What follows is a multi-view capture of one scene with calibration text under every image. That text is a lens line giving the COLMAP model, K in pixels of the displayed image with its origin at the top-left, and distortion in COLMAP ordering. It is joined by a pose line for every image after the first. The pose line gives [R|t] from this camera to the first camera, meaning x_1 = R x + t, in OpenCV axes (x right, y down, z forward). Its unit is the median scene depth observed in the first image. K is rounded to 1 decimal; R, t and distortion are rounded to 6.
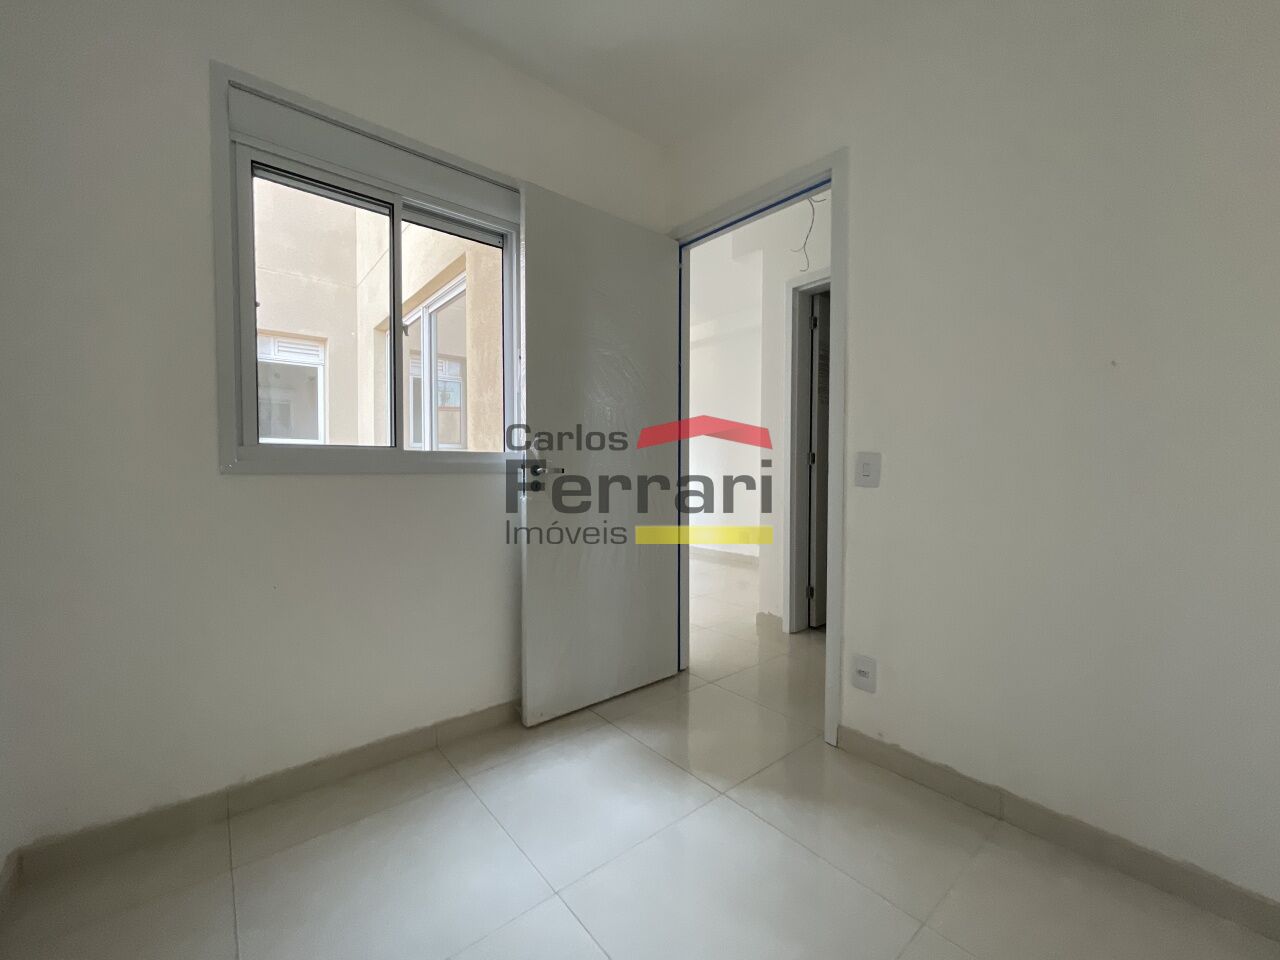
lens RADIAL K [[517.4, 0, 641.3], [0, 517.4, 476.2], [0, 0, 1]] dist [-0.002482, 0.001164]
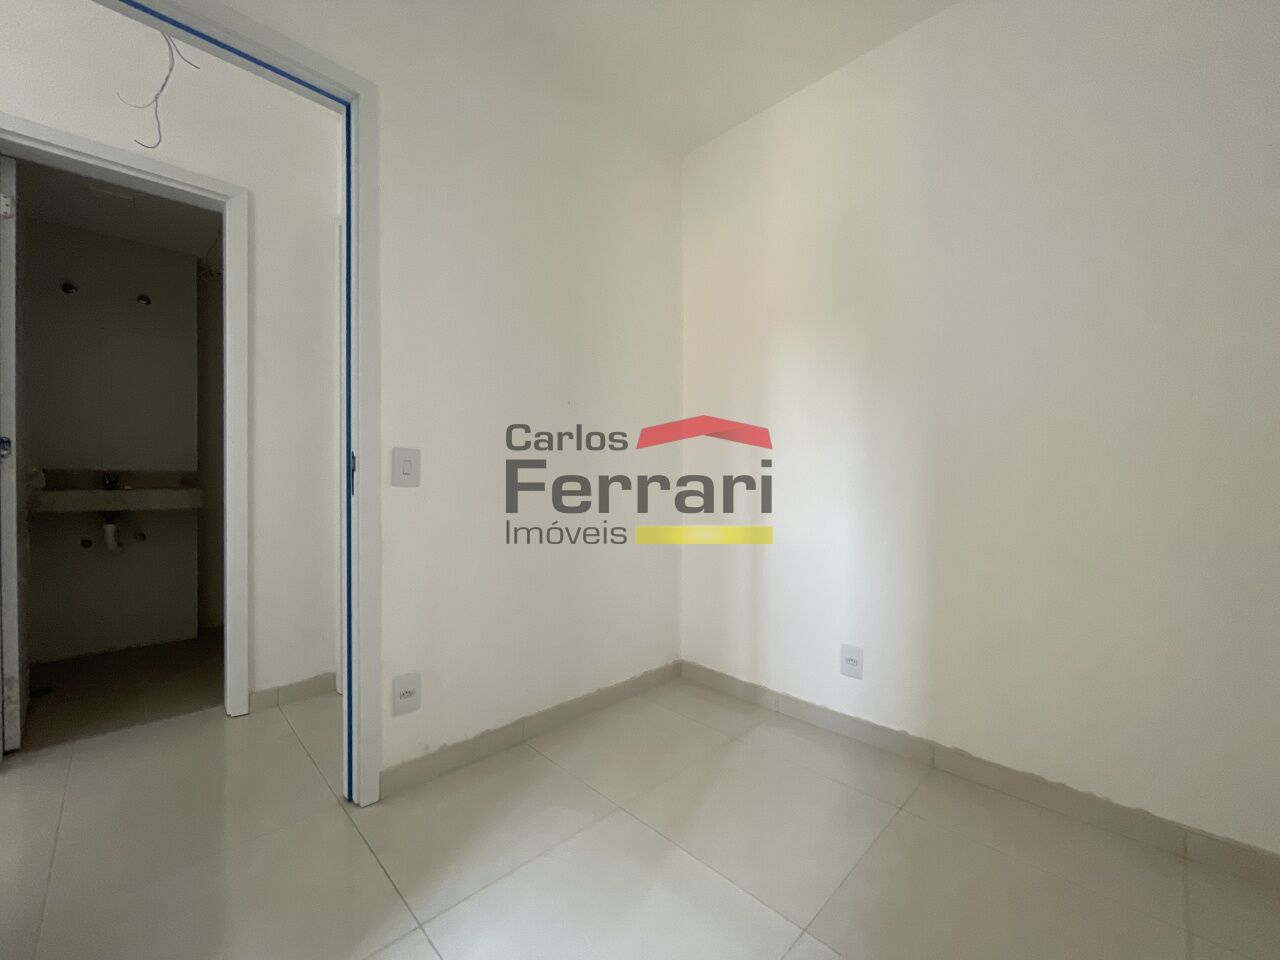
lens RADIAL K [[517.4, 0, 641.2], [0, 517.4, 482.7], [0, 0, 1]] dist [-0.002482, 0.001164]
pose [[-0.073613, -0.004727, 0.997276, -0.501831], [0.008948, 0.999945, 0.005400, 0.012658], [-0.997247, 0.009321, -0.073566, 0.664257]]
